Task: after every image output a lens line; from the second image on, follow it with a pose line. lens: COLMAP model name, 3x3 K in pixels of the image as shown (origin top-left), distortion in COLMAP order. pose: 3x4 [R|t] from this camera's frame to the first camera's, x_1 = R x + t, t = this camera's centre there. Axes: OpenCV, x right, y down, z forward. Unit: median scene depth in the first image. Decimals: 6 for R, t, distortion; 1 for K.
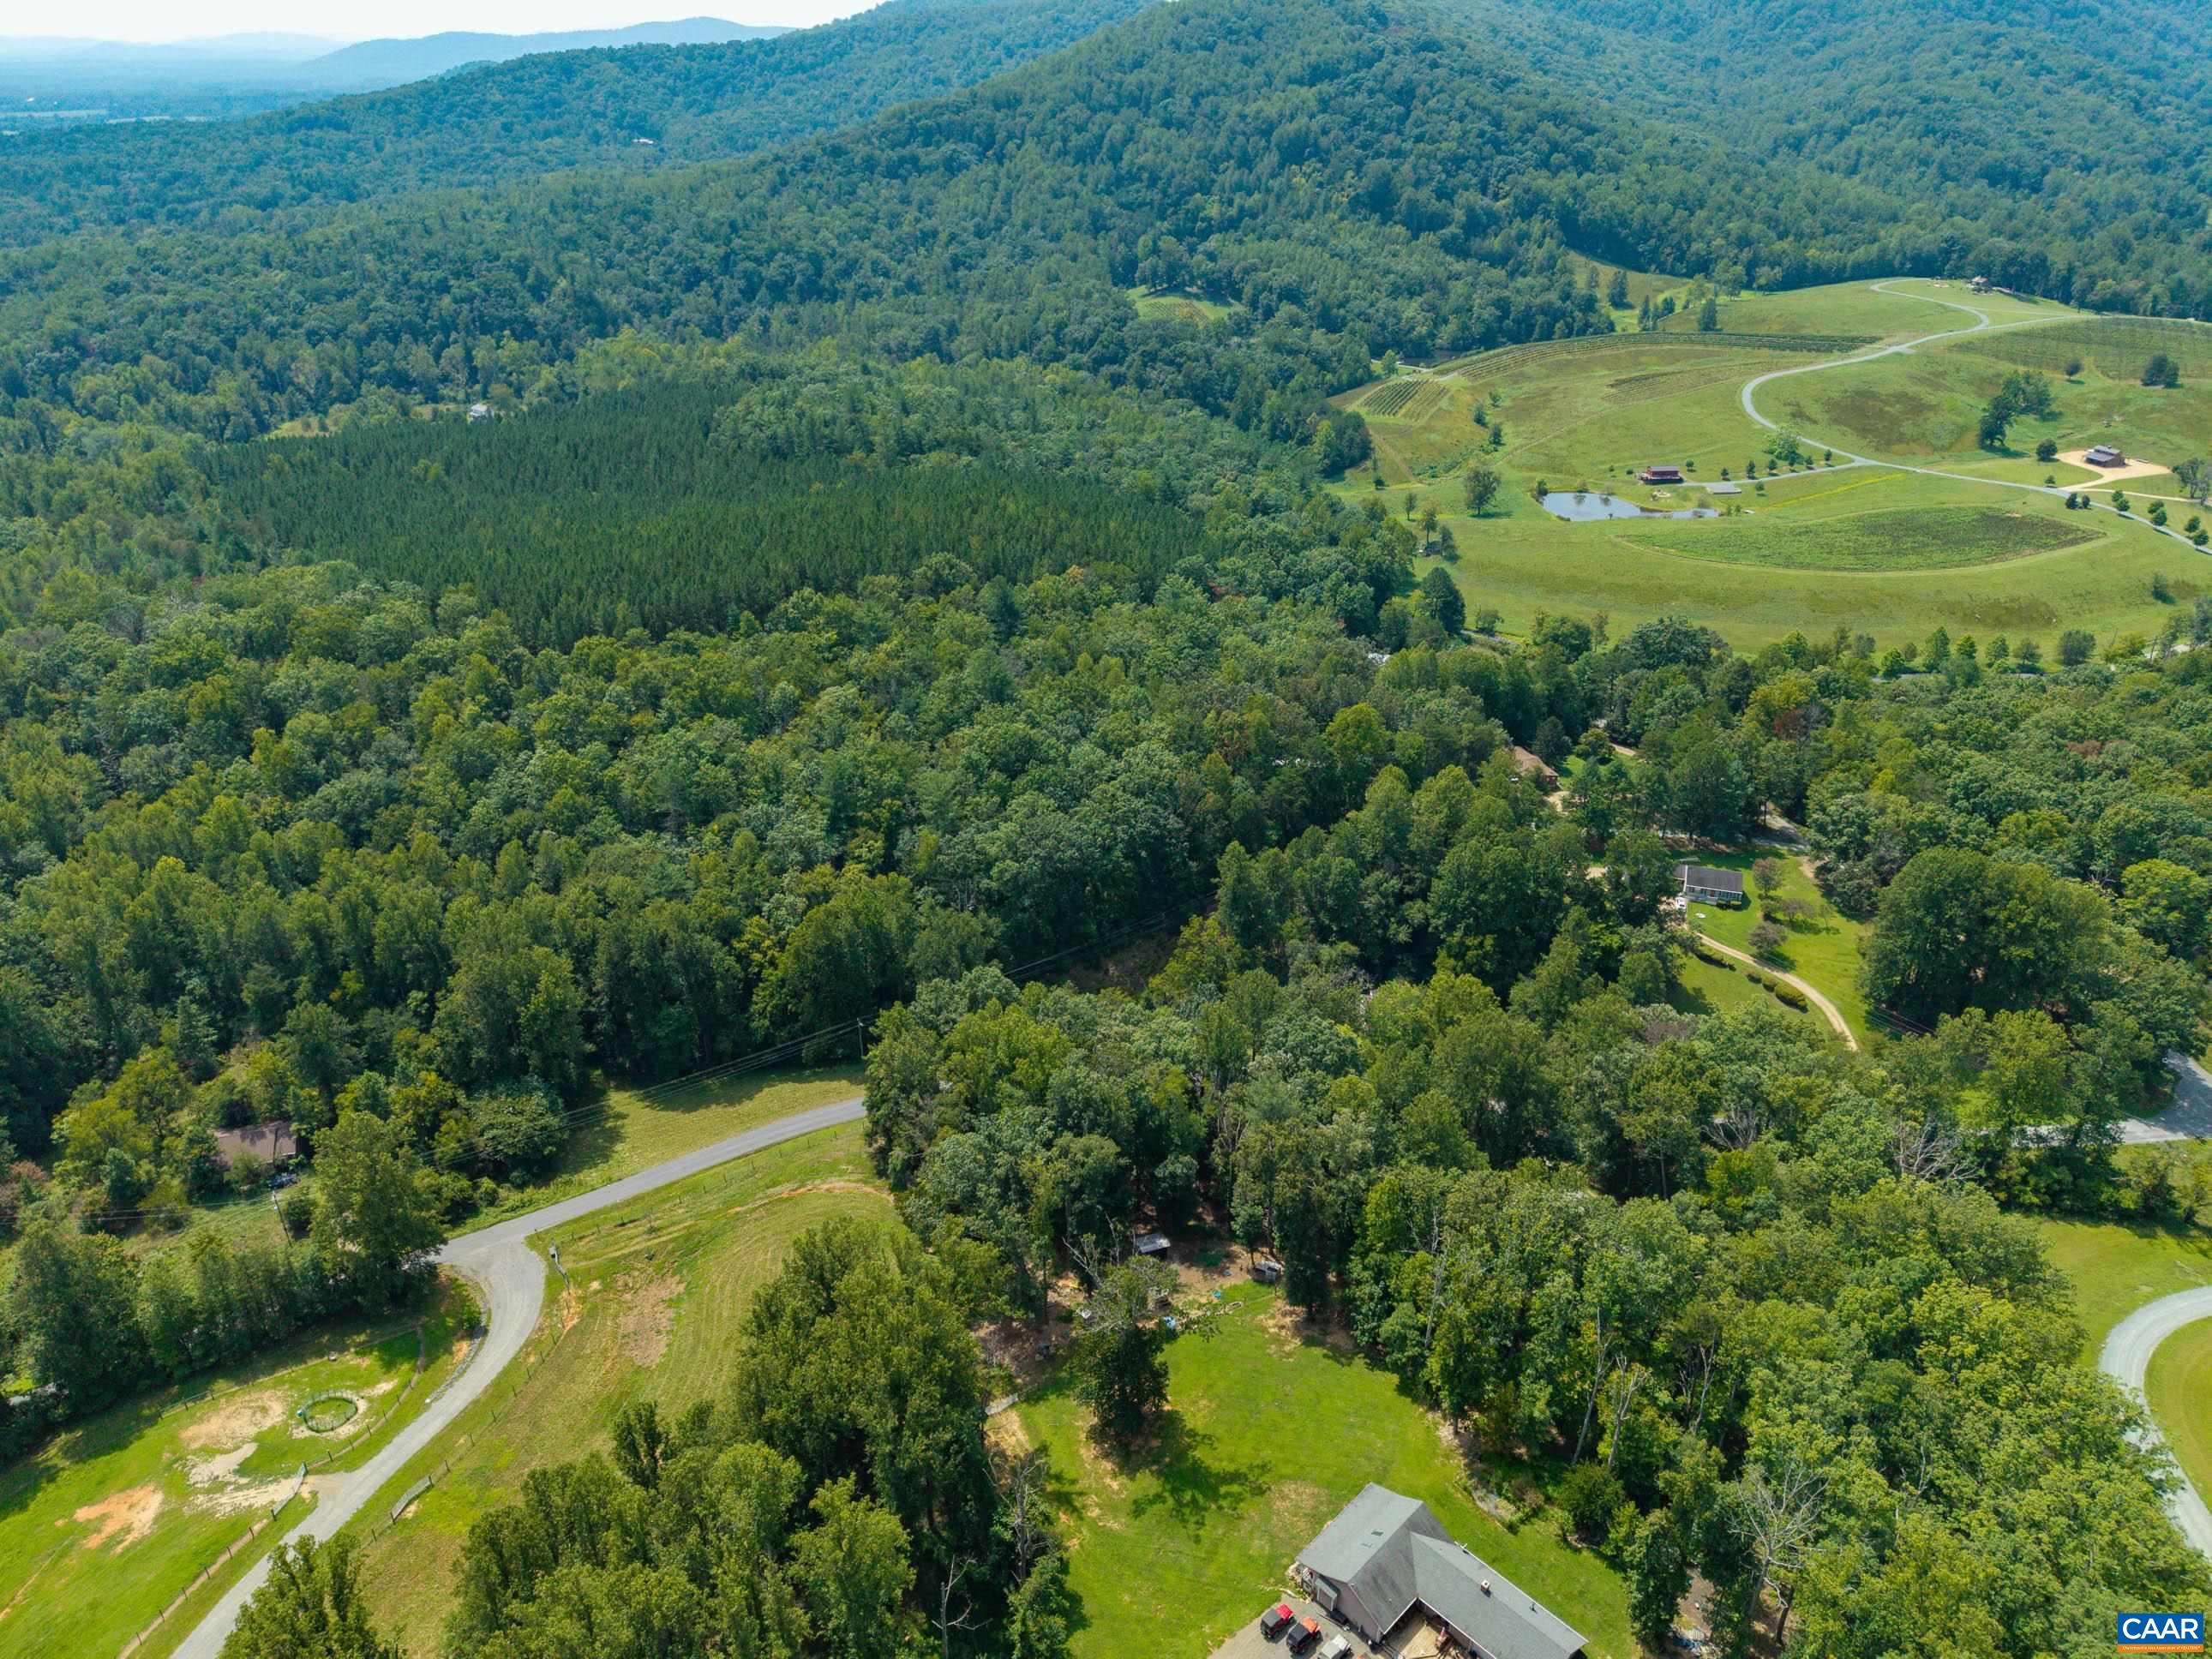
lens RADIAL K [[1487.1, 0, 1109.8], [0, 1487.1, 833.9], [0, 0, 1]] dist [0.020713, -0.018548]
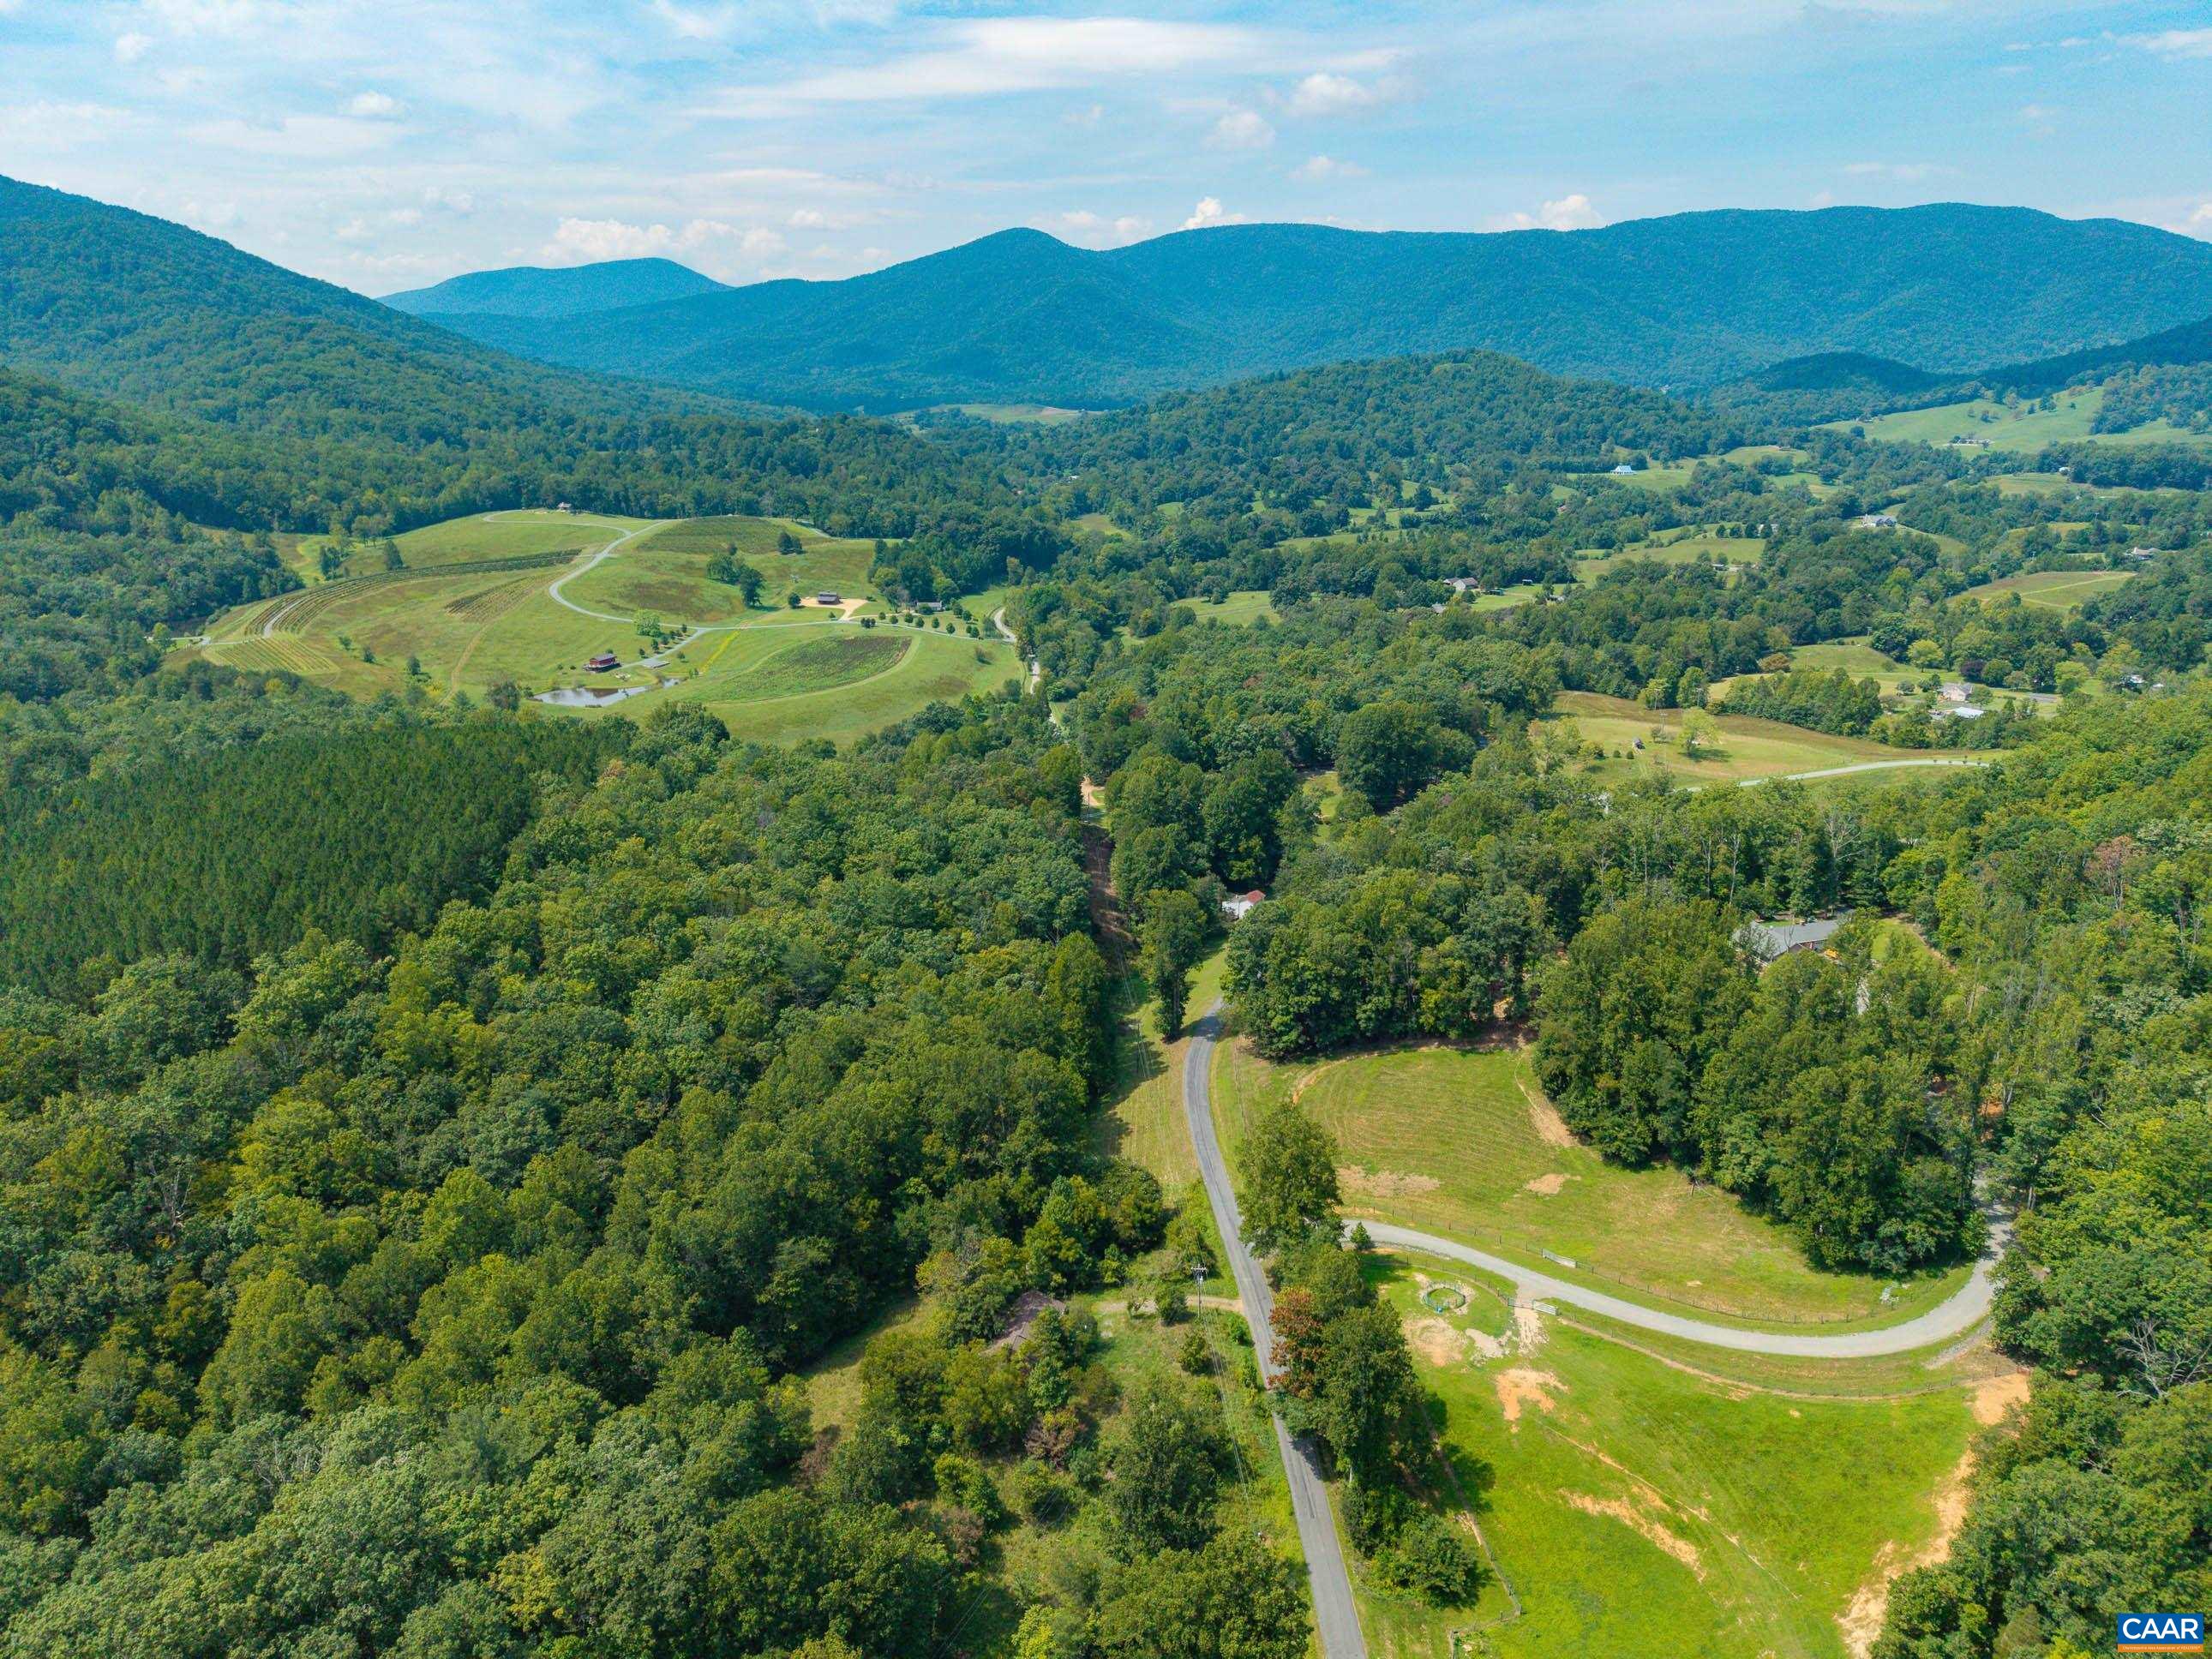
lens RADIAL K [[1487.1, 0, 1126.9], [0, 1487.1, 802.2], [0, 0, 1]] dist [0.020713, -0.018548]
pose [[0.446302, -0.255539, 0.857621, -0.367745], [0.412856, 0.909072, 0.056021, -0.034442], [-0.793955, 0.329072, 0.511222, 0.107940]]
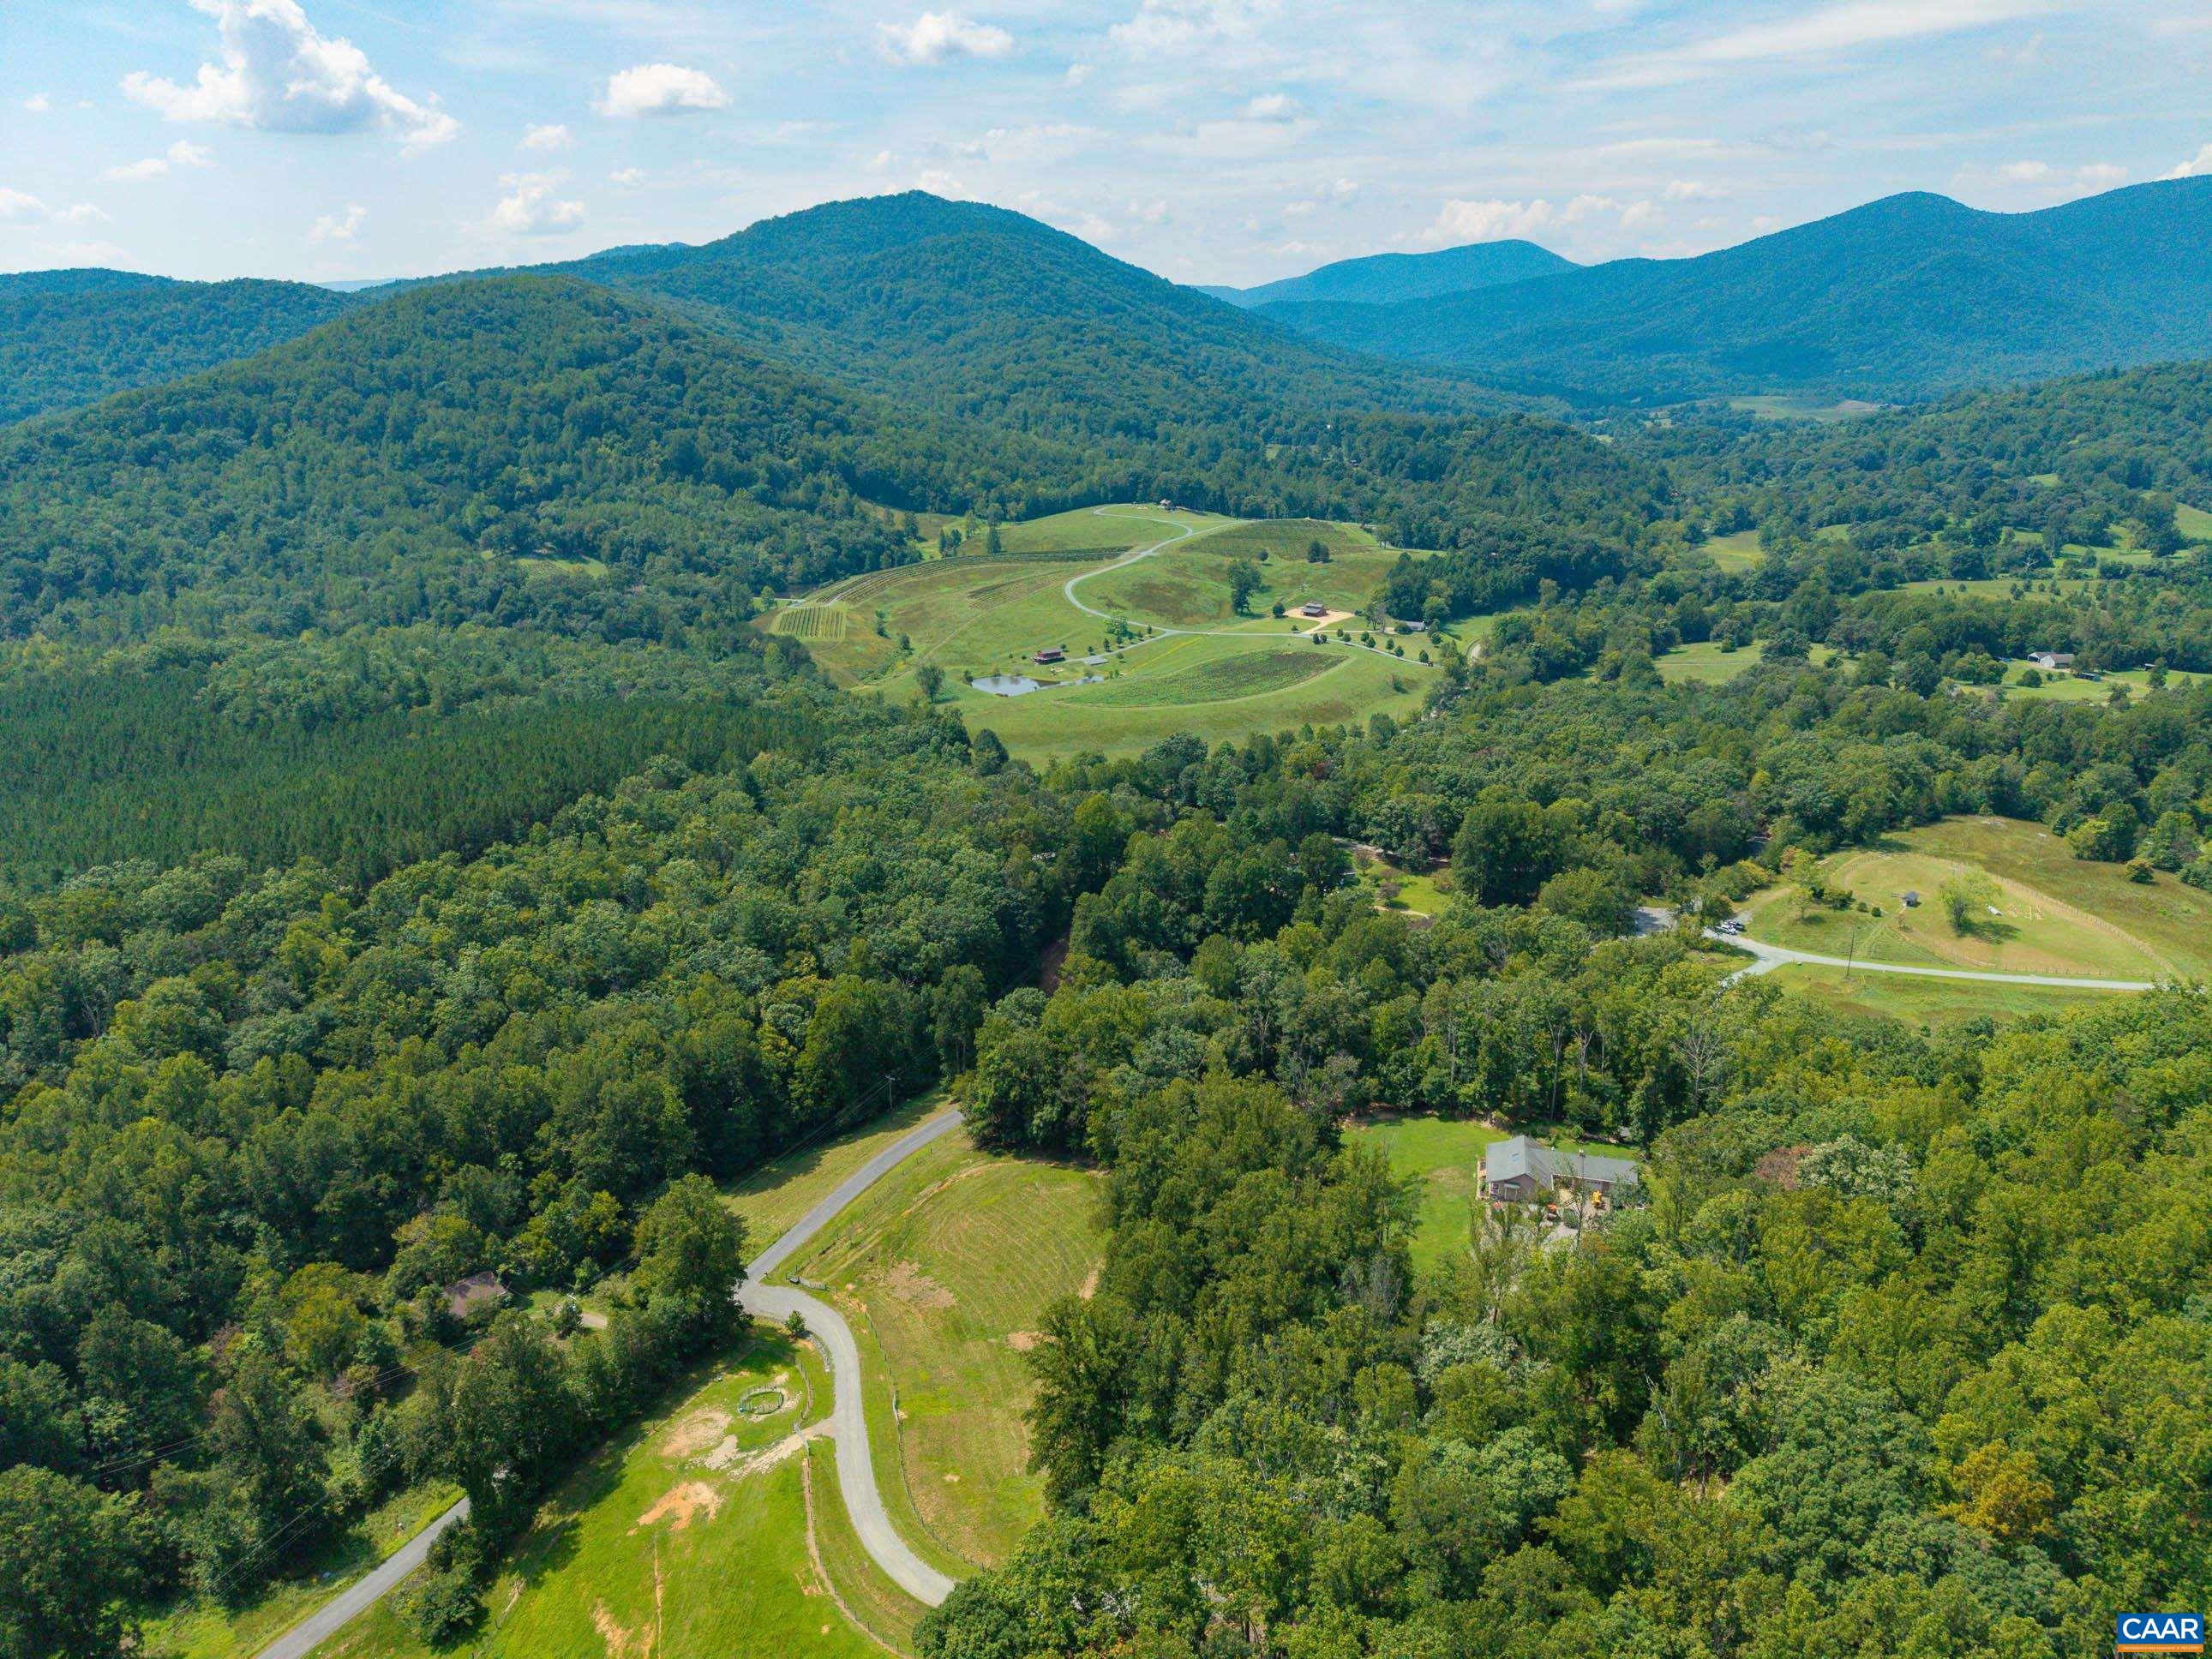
lens RADIAL K [[1487.1, 0, 1121.5], [0, 1487.1, 828.9], [0, 0, 1]] dist [0.020713, -0.018548]
pose [[0.847663, -0.168151, 0.503183, -0.191370], [0.247119, 0.964413, -0.094015, 0.028791], [-0.469468, 0.204039, 0.859051, -0.067277]]
